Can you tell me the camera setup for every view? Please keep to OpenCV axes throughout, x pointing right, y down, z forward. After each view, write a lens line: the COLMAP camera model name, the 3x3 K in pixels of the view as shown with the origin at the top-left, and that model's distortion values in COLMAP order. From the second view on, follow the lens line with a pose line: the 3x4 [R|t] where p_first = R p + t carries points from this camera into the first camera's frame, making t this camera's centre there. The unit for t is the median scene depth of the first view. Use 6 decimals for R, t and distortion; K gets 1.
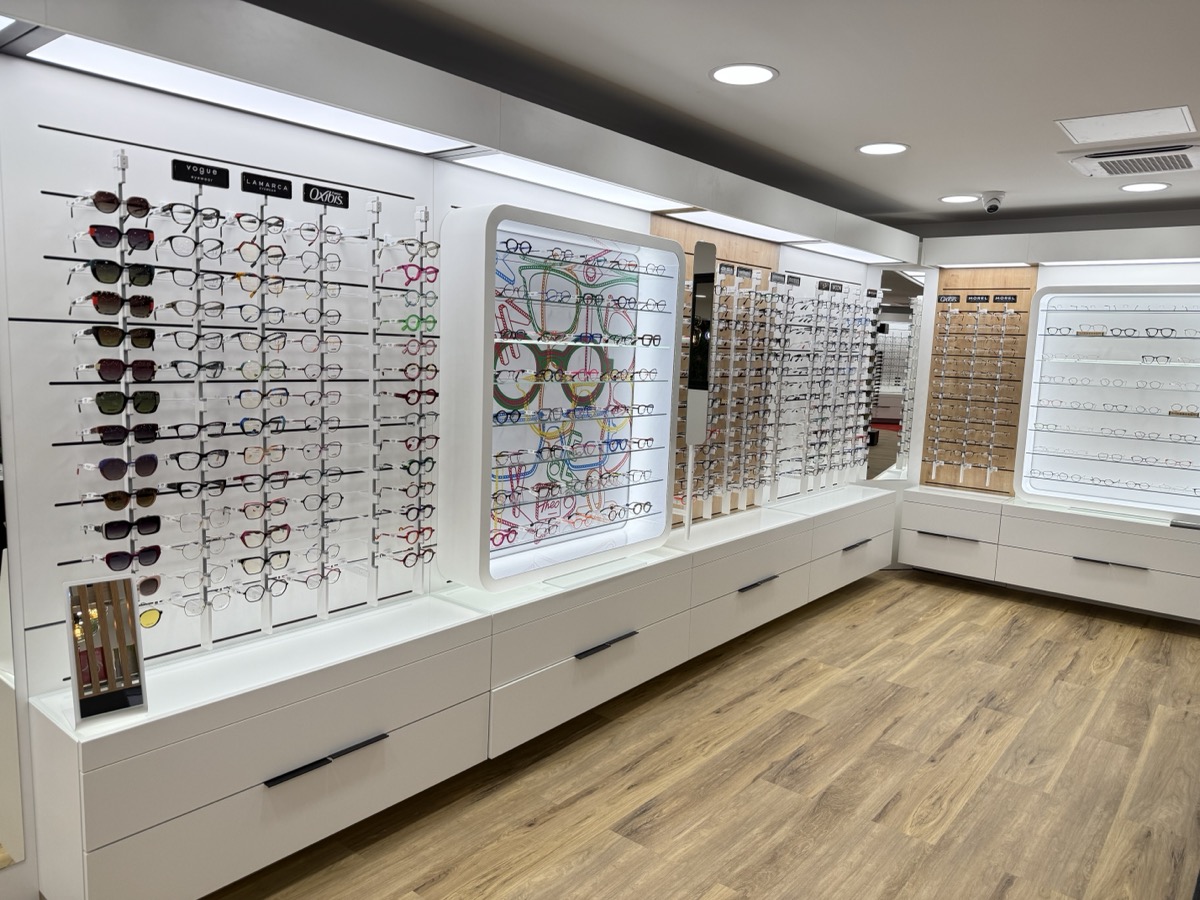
lens RADIAL K [[840.8, 0, 600.0], [0, 840.8, 450.0], [0, 0, 1]] dist [0.007222, 0.000701]
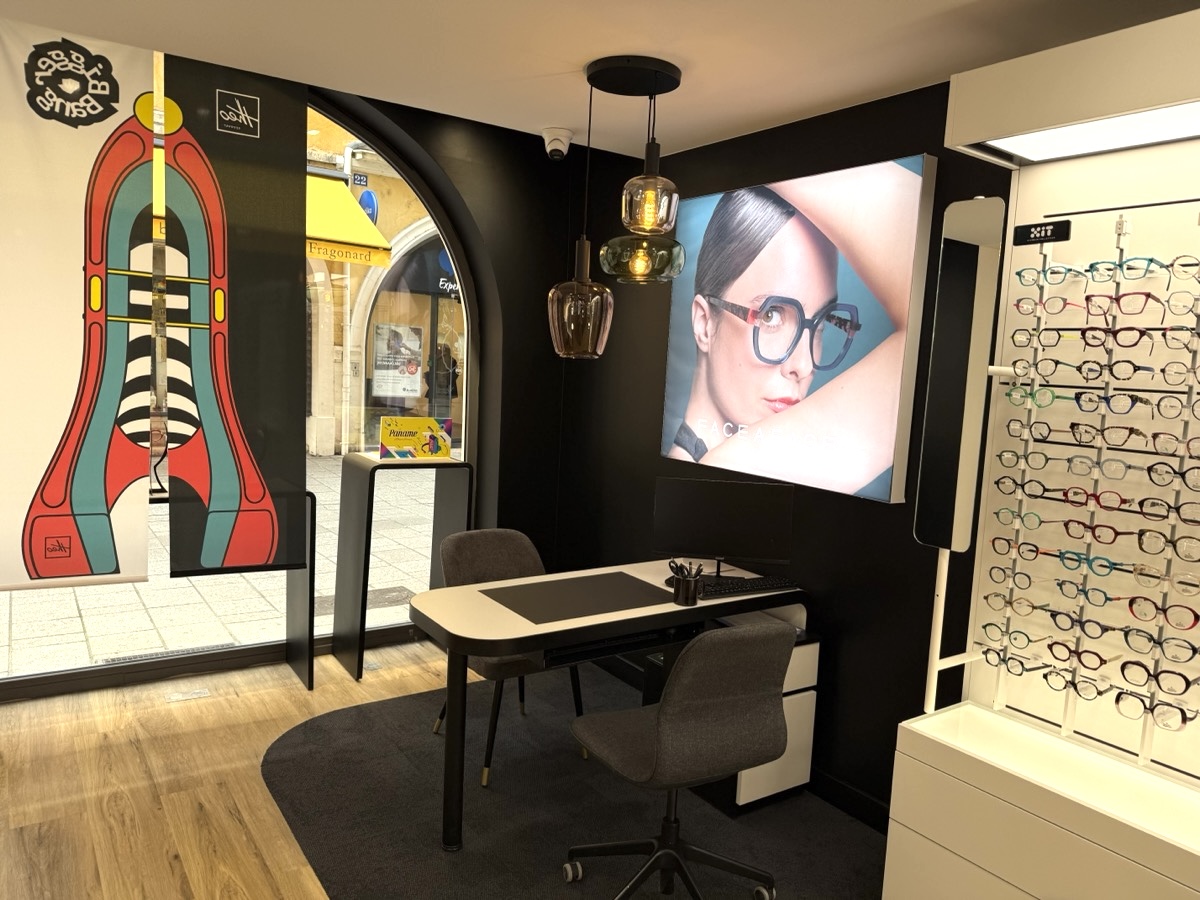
lens RADIAL K [[840.8, 0, 600.0], [0, 840.8, 450.0], [0, 0, 1]] dist [0.007222, 0.000701]
pose [[-0.261654, 0.050784, -0.963825, 0.372149], [-0.182214, 0.978058, 0.101000, -0.047274], [0.947806, 0.202049, -0.246659, 0.466017]]
